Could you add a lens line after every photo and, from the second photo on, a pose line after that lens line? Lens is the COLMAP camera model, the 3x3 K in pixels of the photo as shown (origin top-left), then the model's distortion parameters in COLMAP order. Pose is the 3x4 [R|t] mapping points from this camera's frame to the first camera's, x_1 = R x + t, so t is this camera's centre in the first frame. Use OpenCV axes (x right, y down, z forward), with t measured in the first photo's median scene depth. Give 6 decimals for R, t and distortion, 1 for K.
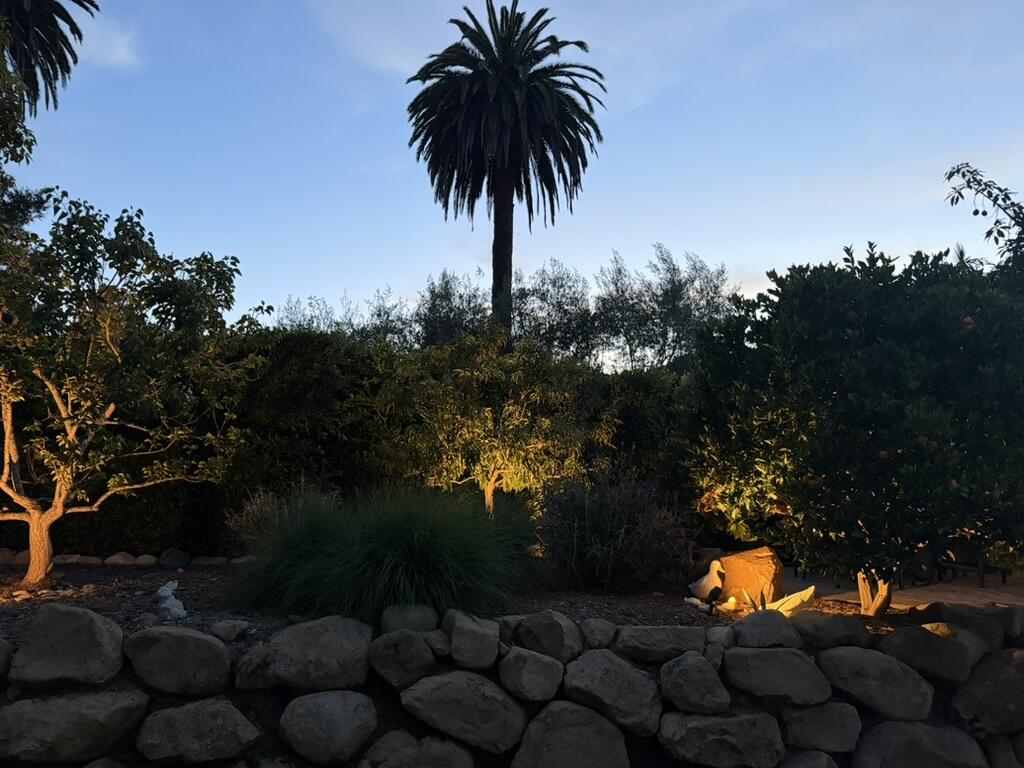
lens RADIAL K [[716.8, 0, 514.3], [0, 716.8, 387.2], [0, 0, 1]] dist [0.007959, -0.016172]
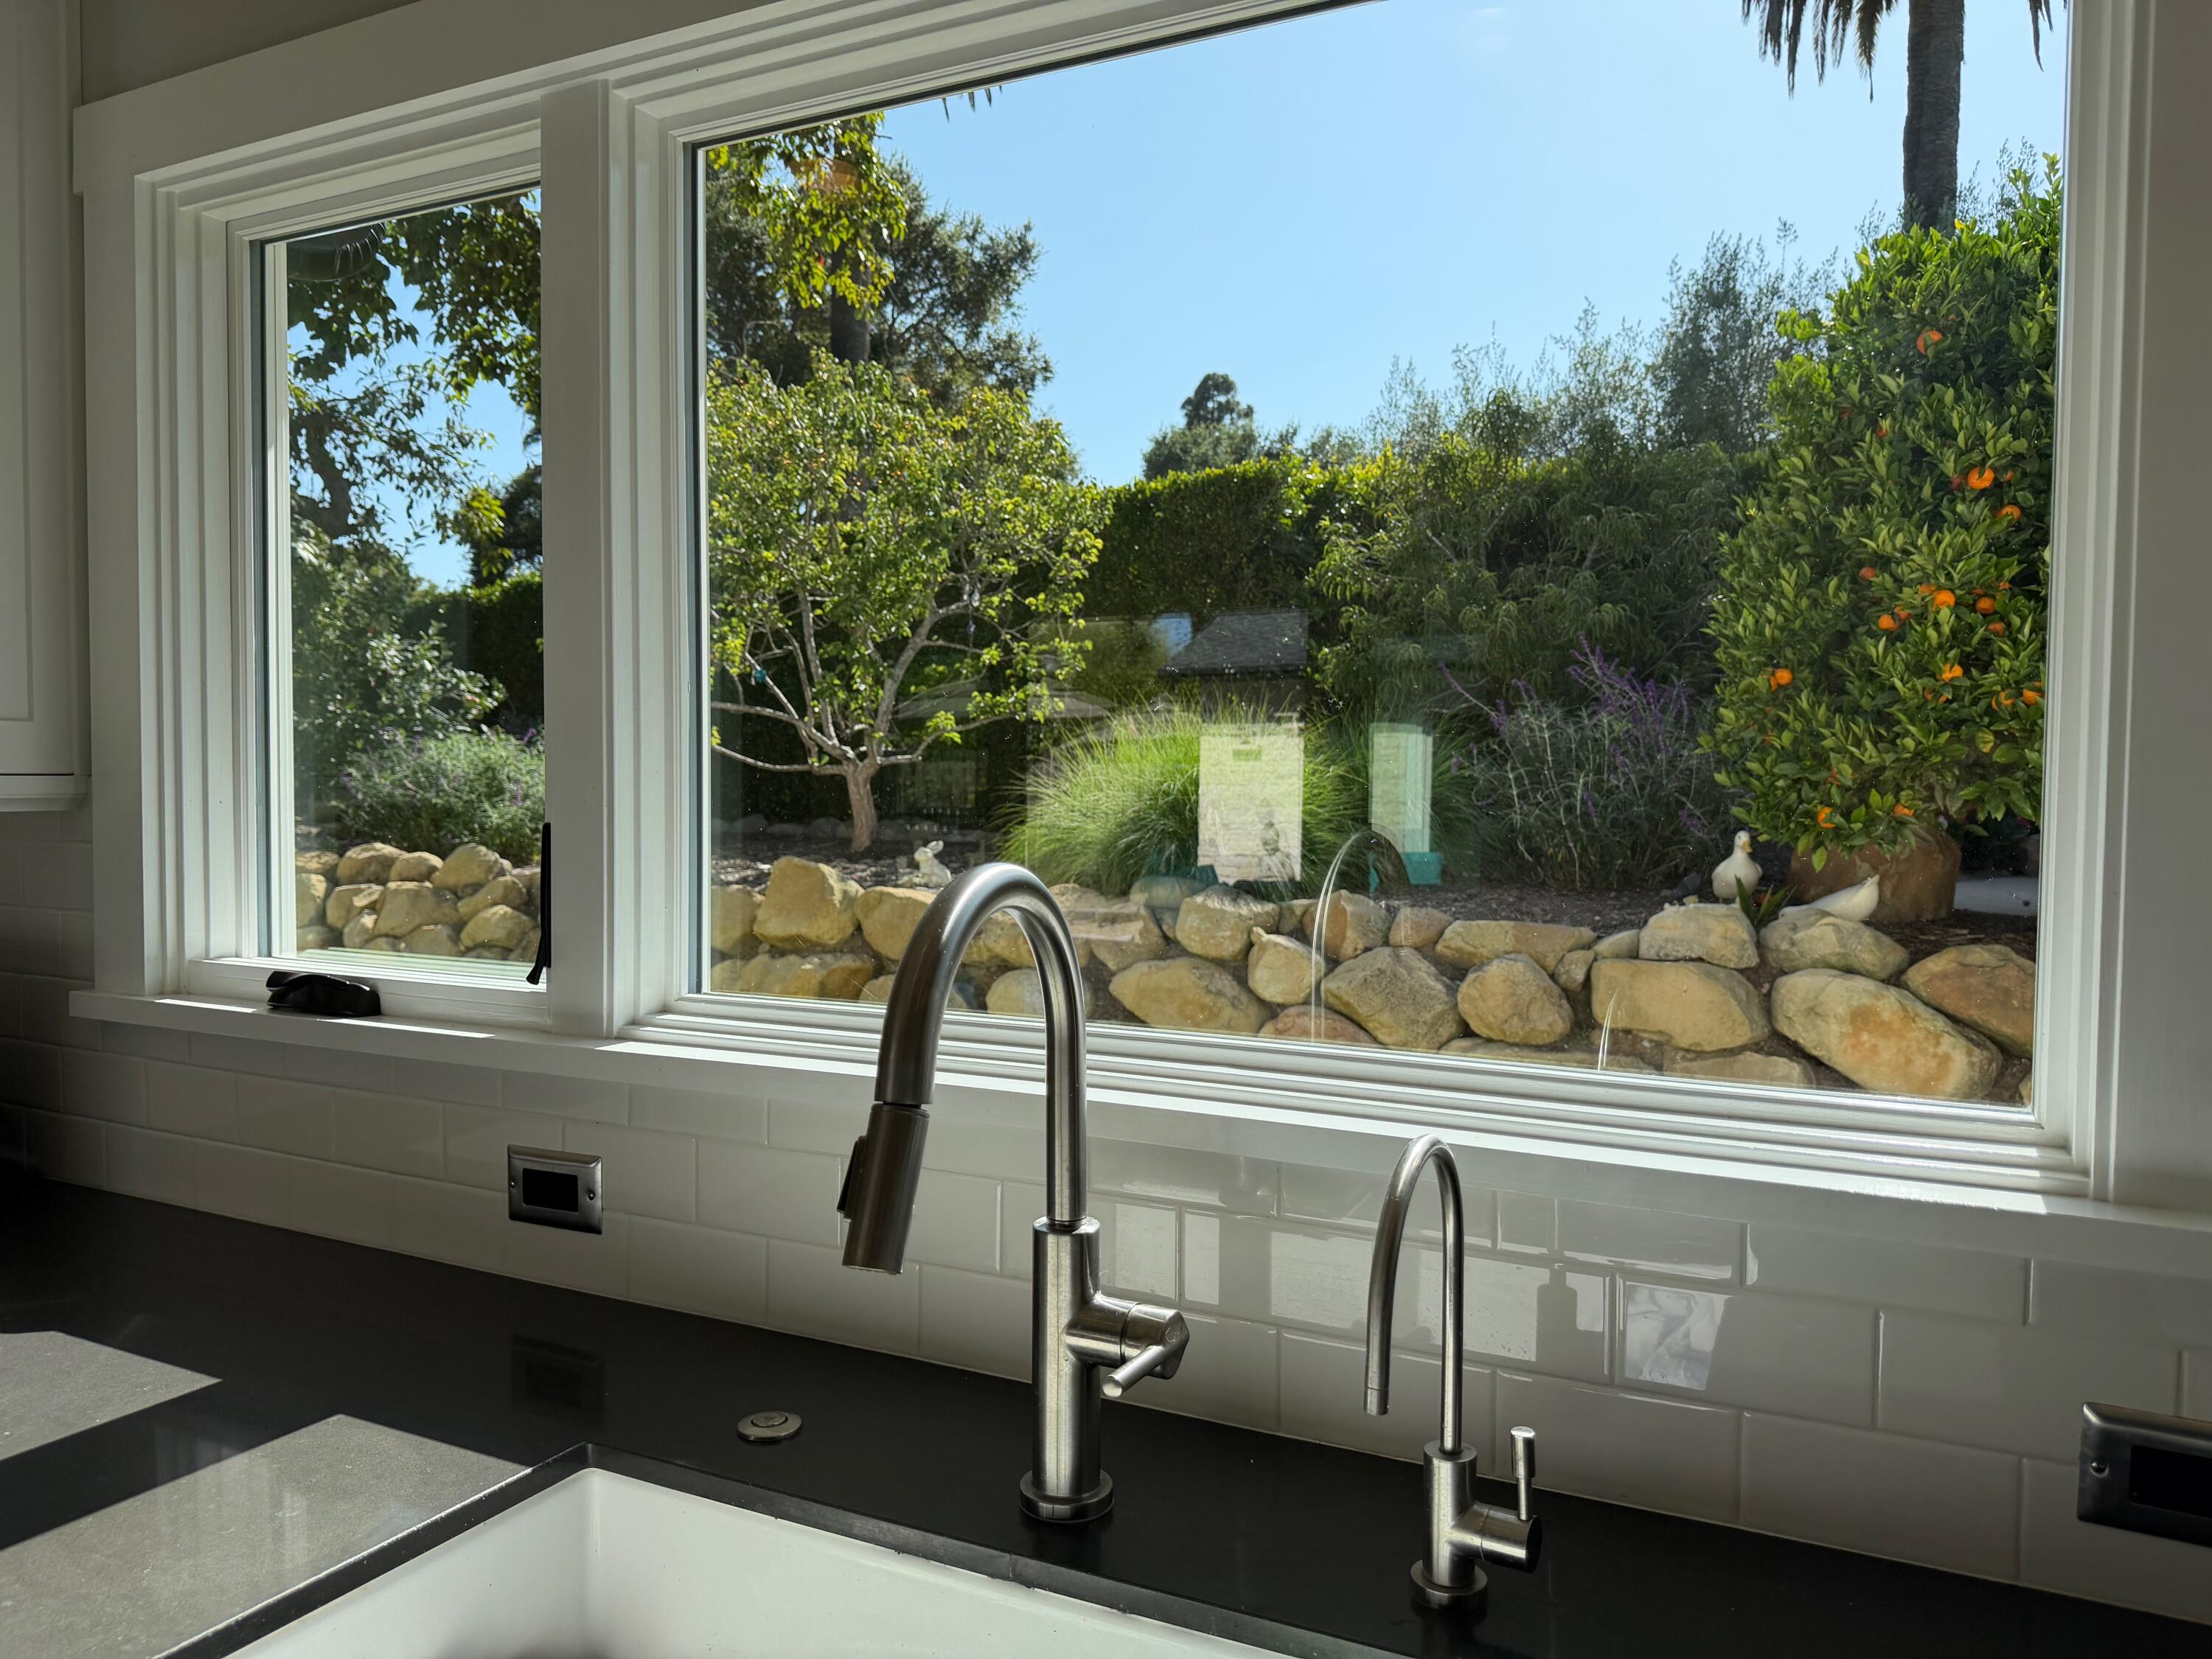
lens RADIAL K [[1548.5, 0, 1098.6], [0, 1548.5, 774.2], [0, 0, 1]] dist [0.007959, -0.016172]
pose [[0.818344, -0.008535, -0.574665, 0.533217], [0.102635, 0.985987, 0.131512, -0.006128], [0.565490, -0.166603, 0.807753, -0.213845]]
